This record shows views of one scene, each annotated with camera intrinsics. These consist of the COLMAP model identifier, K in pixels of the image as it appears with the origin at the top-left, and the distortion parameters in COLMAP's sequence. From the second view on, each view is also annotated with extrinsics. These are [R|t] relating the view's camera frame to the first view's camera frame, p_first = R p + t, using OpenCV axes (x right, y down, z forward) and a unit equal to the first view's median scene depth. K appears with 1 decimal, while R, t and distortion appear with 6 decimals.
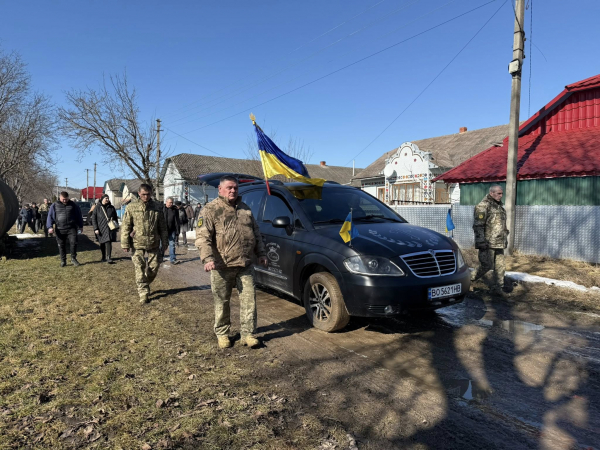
lens RADIAL K [[390.3, 0, 290.8], [0, 390.3, 224.2], [0, 0, 1]] dist [0.025932, -0.020526]
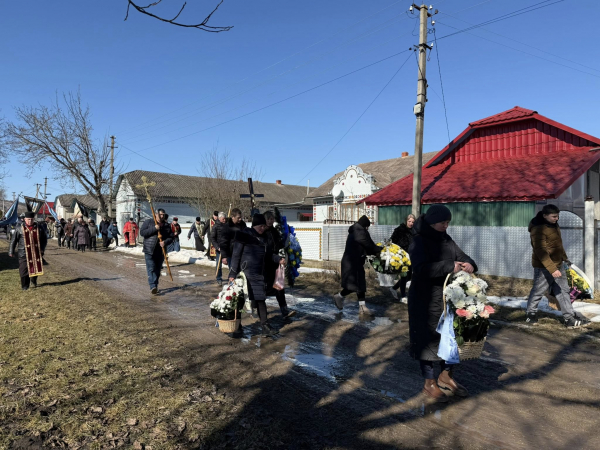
lens RADIAL K [[387.1, 0, 285.8], [0, 387.1, 226.9], [0, 0, 1]] dist [0.004216, -0.001418]
pose [[0.995579, 0.006324, 0.093717, 0.062875], [-0.002872, 0.999314, -0.036921, -0.000090], [-0.093886, 0.036489, 0.994914, -0.109360]]
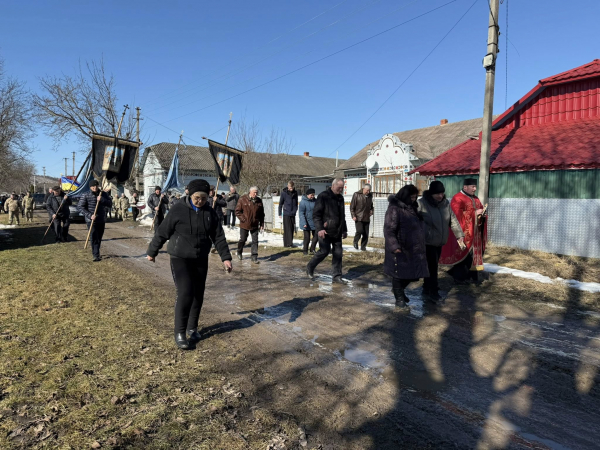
lens RADIAL K [[390.3, 0, 290.8], [0, 390.3, 224.2], [0, 0, 1]] dist [0.025932, -0.020526]
pose [[0.999180, 0.000652, 0.040475, 0.018914], [-0.001625, 0.999711, 0.024006, -0.003543], [-0.040447, -0.024052, 0.998892, -0.000217]]
